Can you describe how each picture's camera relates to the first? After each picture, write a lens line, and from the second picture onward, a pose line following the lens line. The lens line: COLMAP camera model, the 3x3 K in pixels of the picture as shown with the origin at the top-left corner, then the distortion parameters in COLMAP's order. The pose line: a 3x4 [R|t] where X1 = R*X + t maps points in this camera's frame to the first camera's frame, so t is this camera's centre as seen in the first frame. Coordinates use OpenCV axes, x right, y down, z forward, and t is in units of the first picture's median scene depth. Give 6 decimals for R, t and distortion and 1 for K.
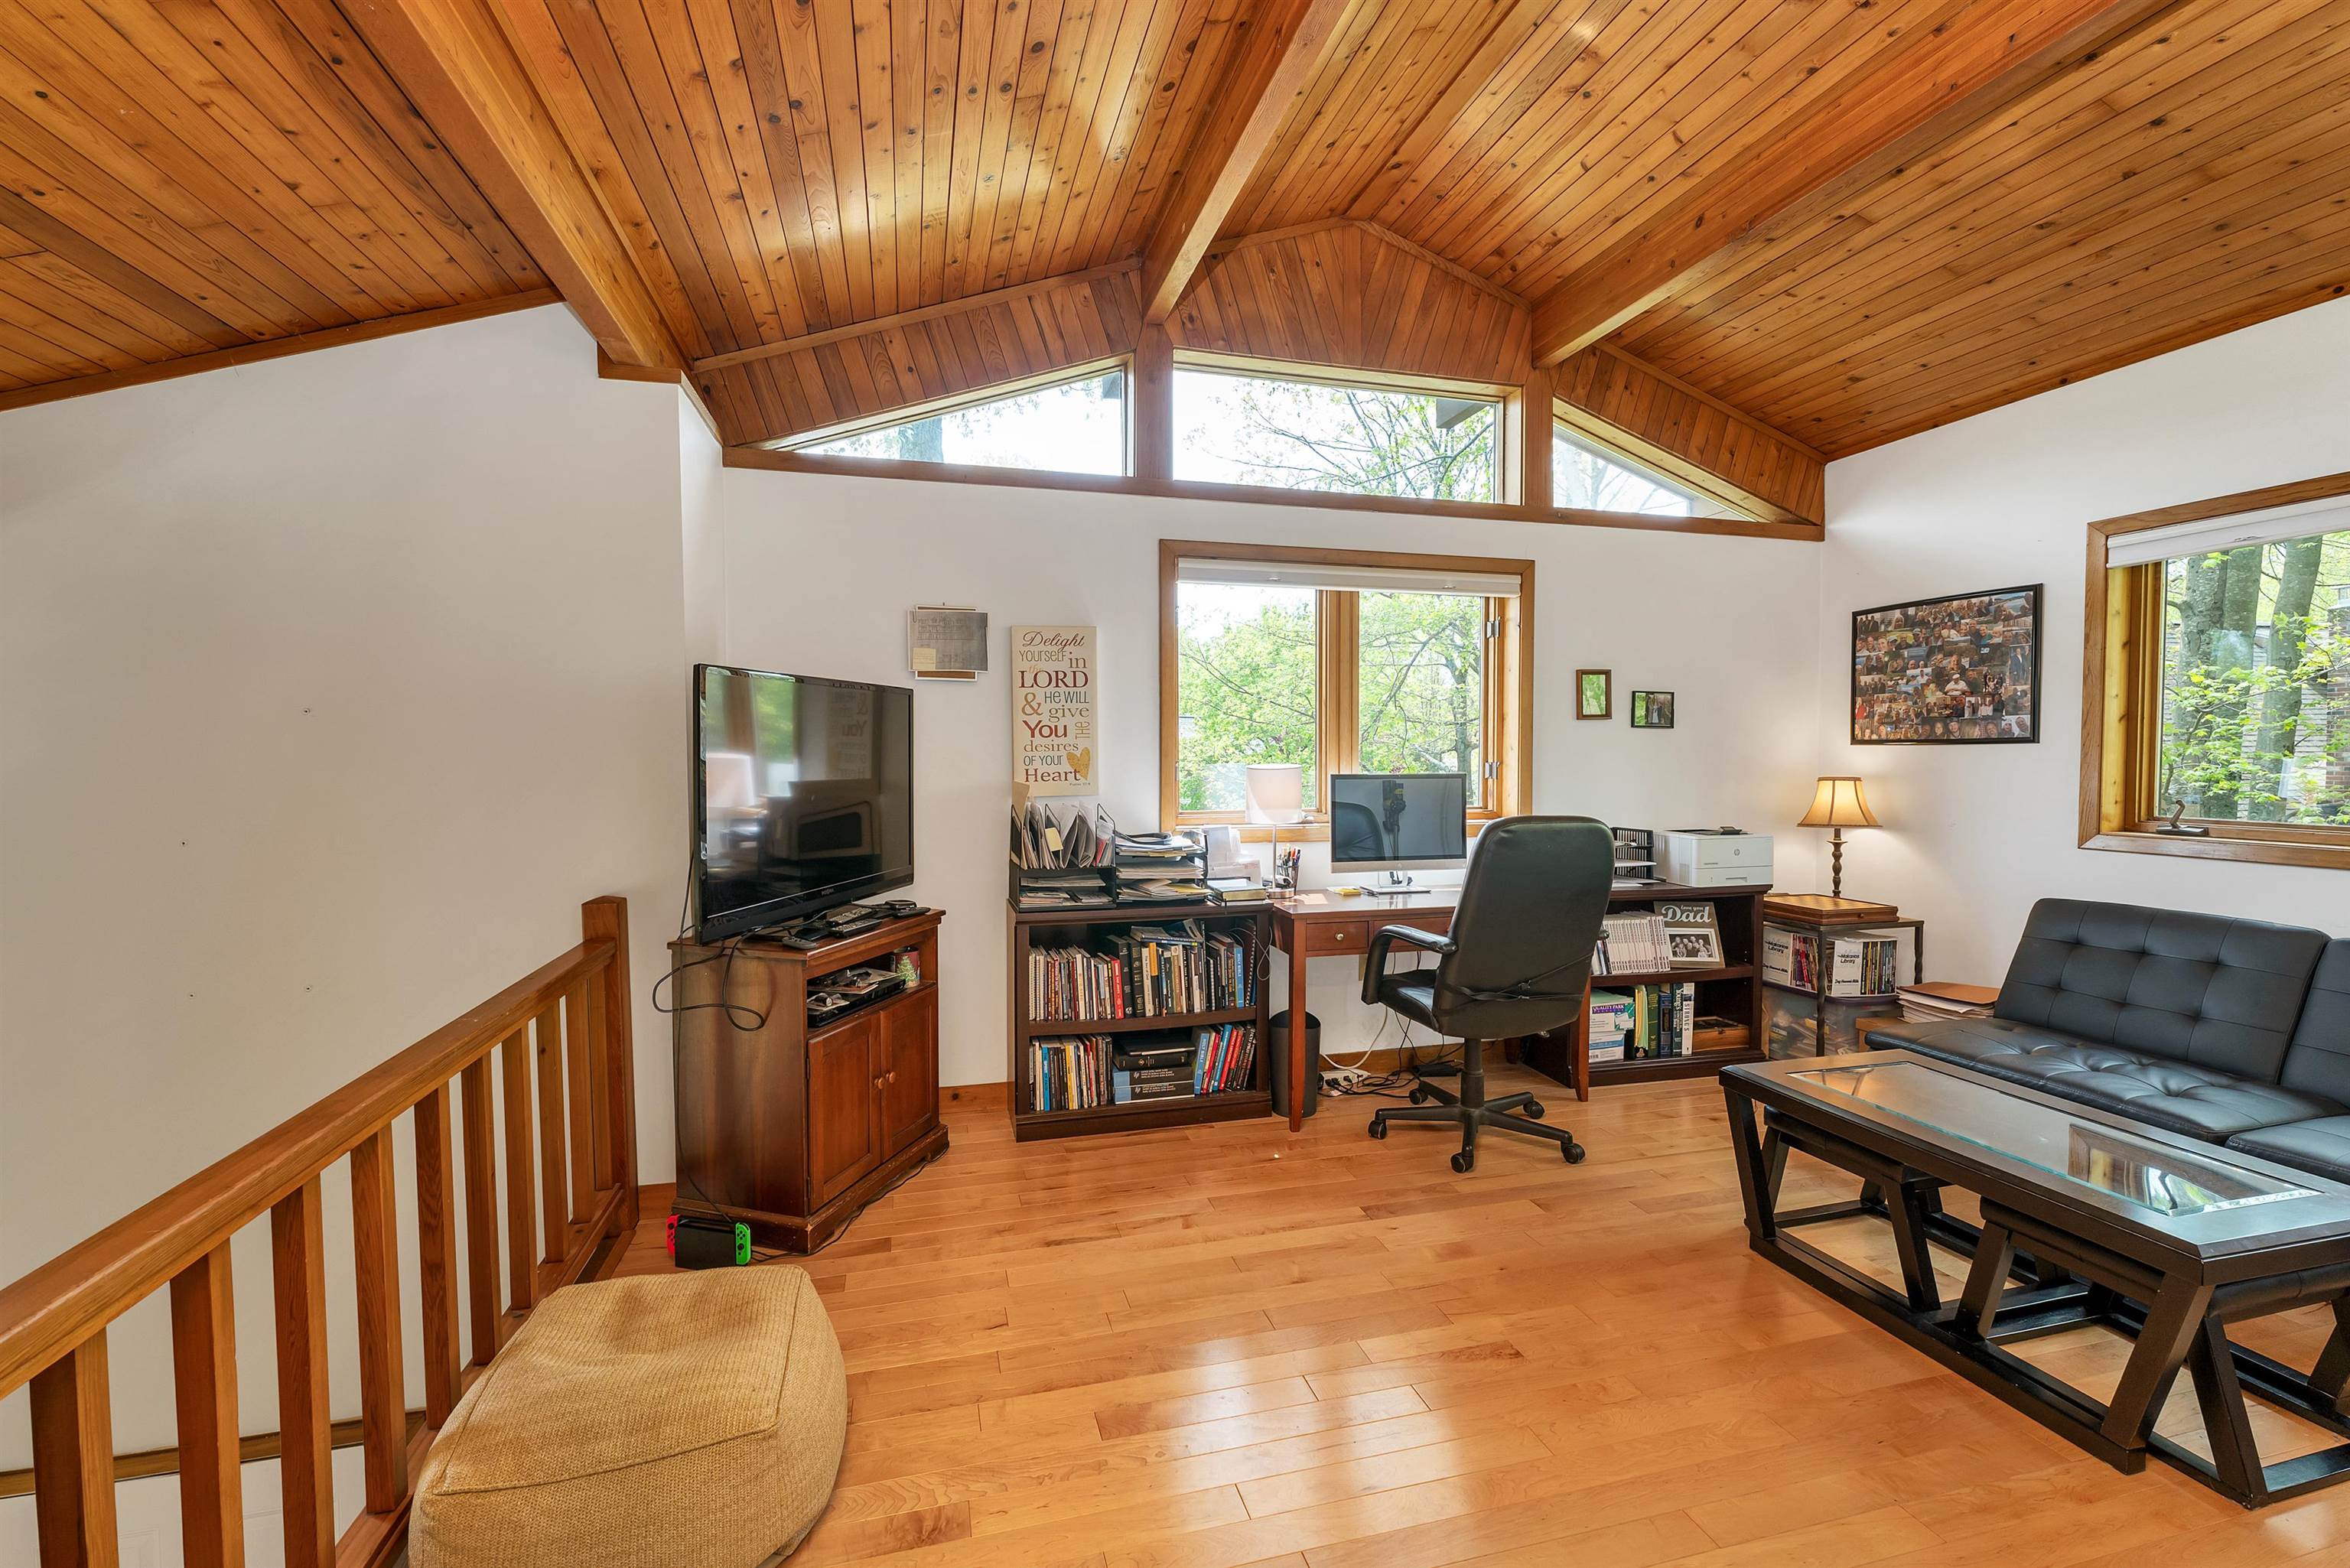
lens RADIAL K [[977.9, 0, 1171.1], [0, 977.9, 788.1], [0, 0, 1]] dist [0.000518, 0.000125]
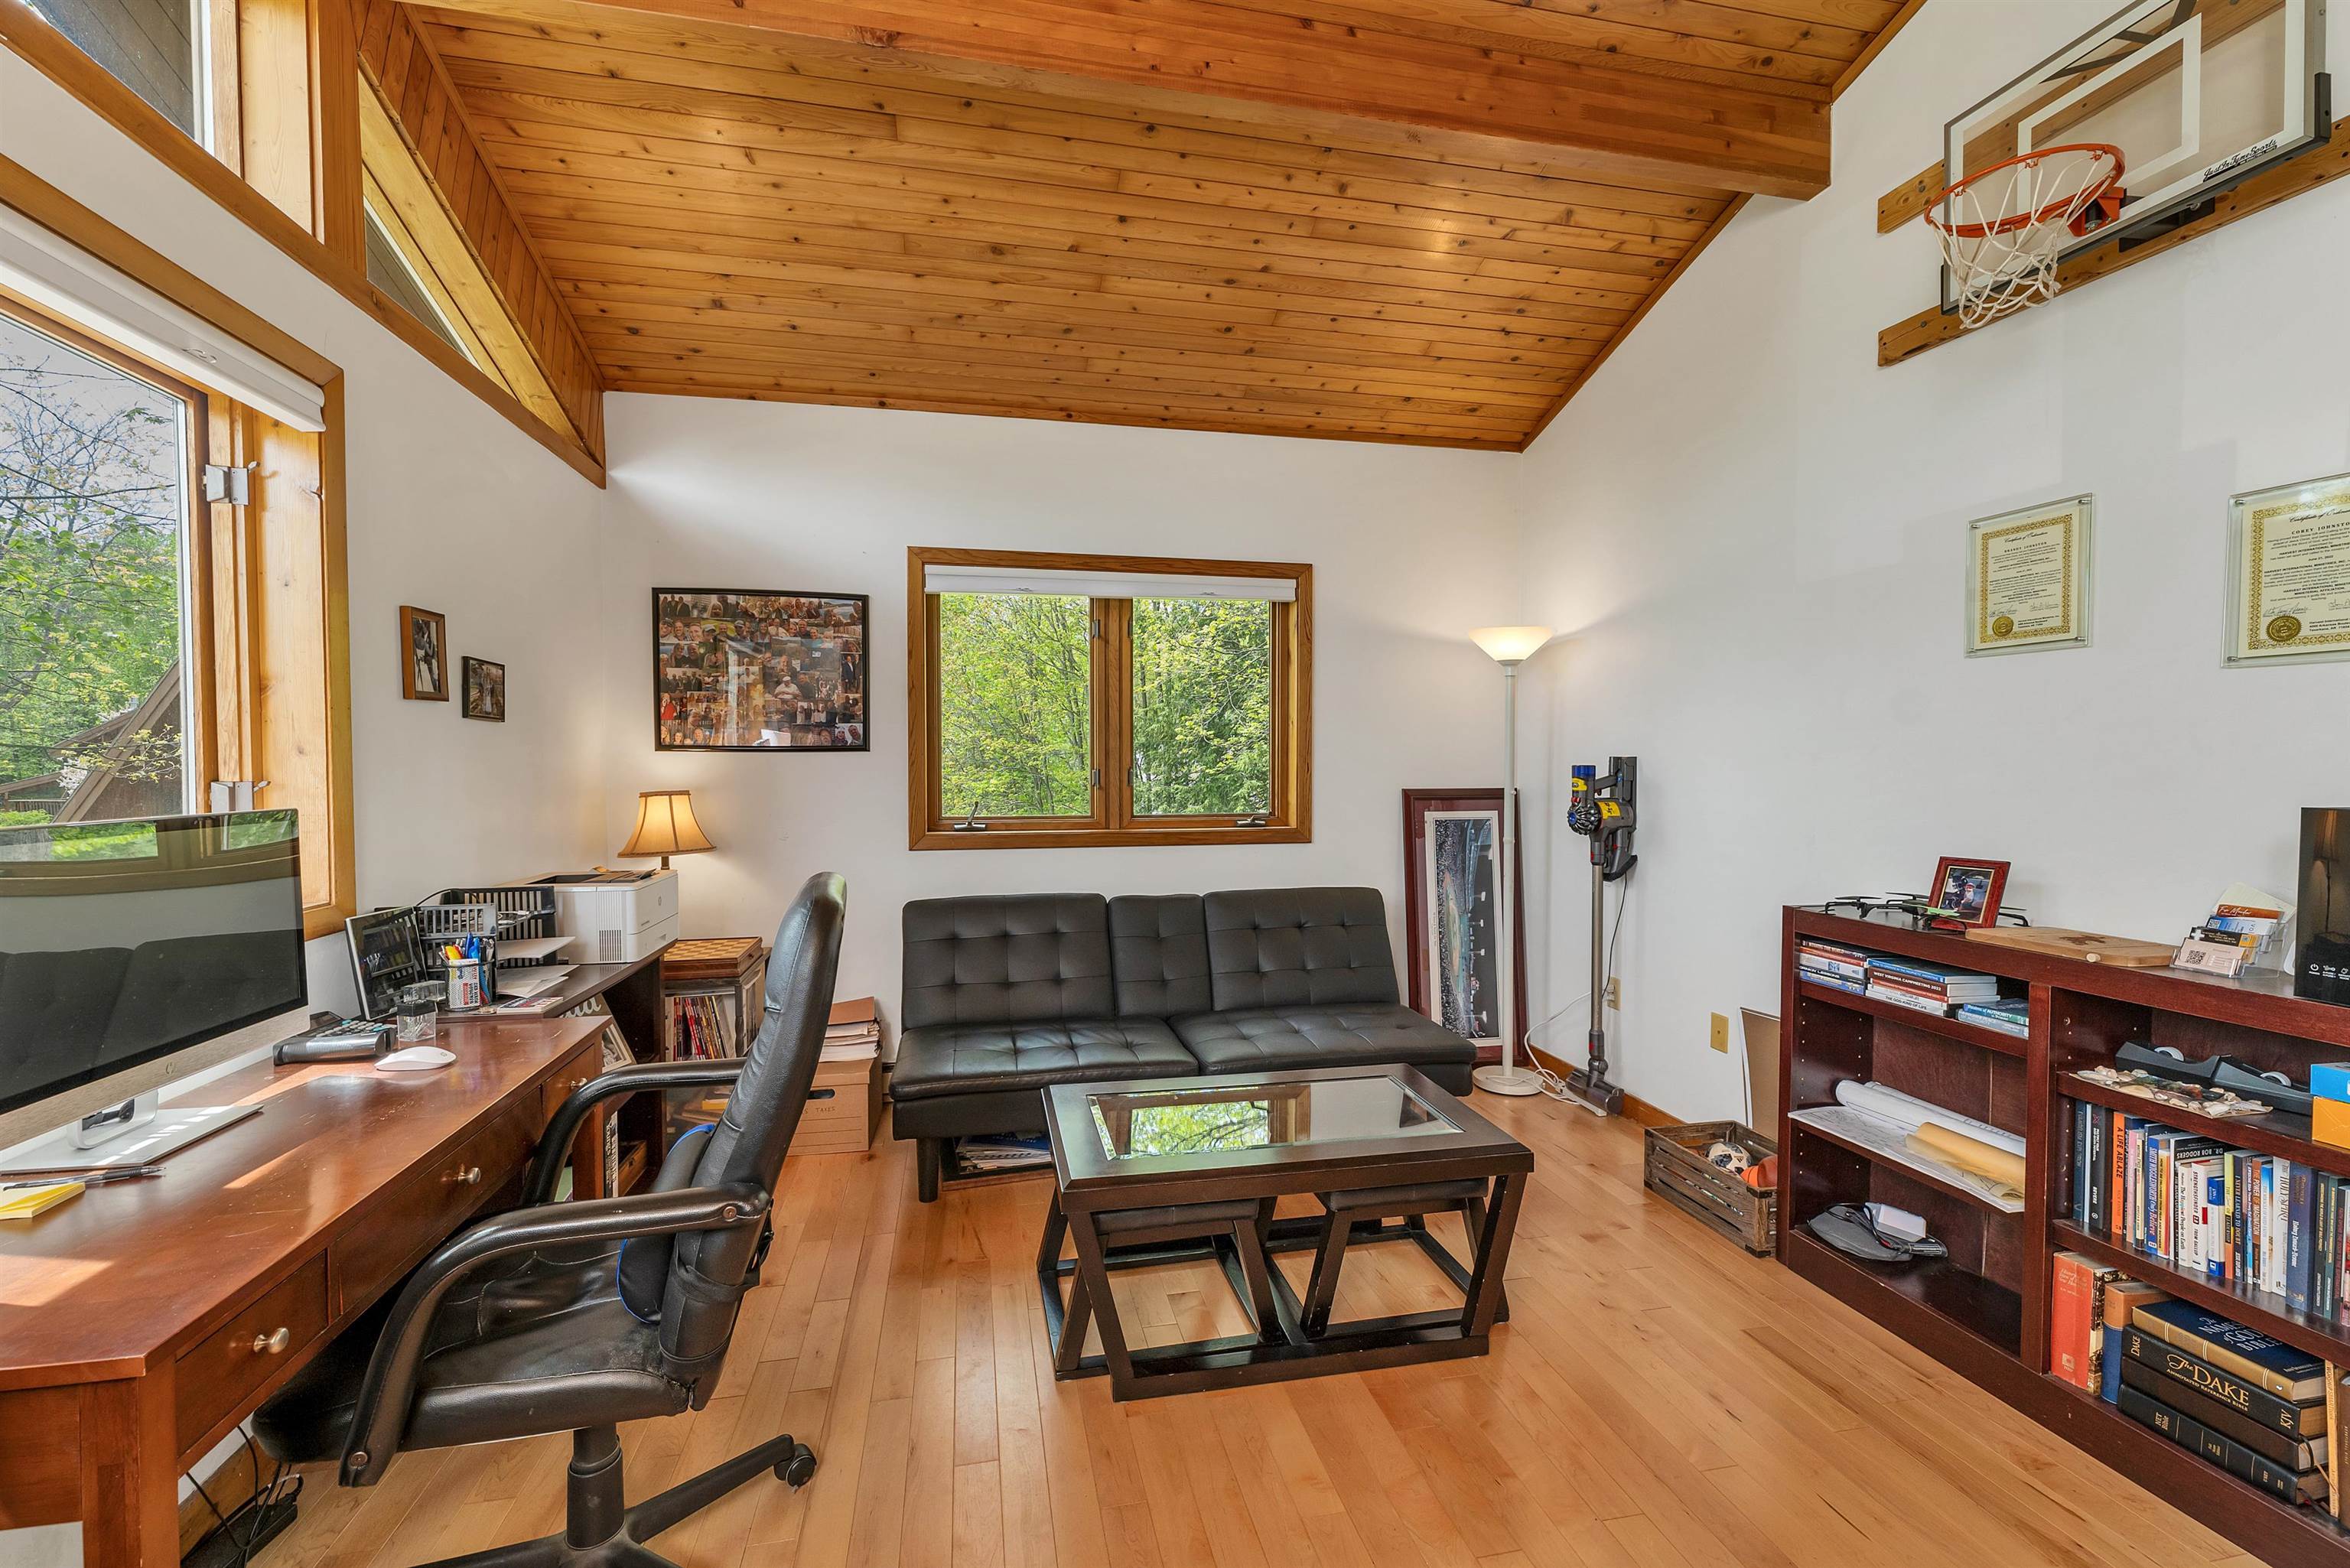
lens RADIAL K [[977.9, 0, 1171.1], [0, 977.9, 788.1], [0, 0, 1]] dist [0.000518, 0.000125]
pose [[0.051255, -0.027096, 0.998318, -0.114371], [0.033539, 0.999115, 0.025396, -0.022792], [-0.998122, 0.032181, 0.052119, 0.619984]]
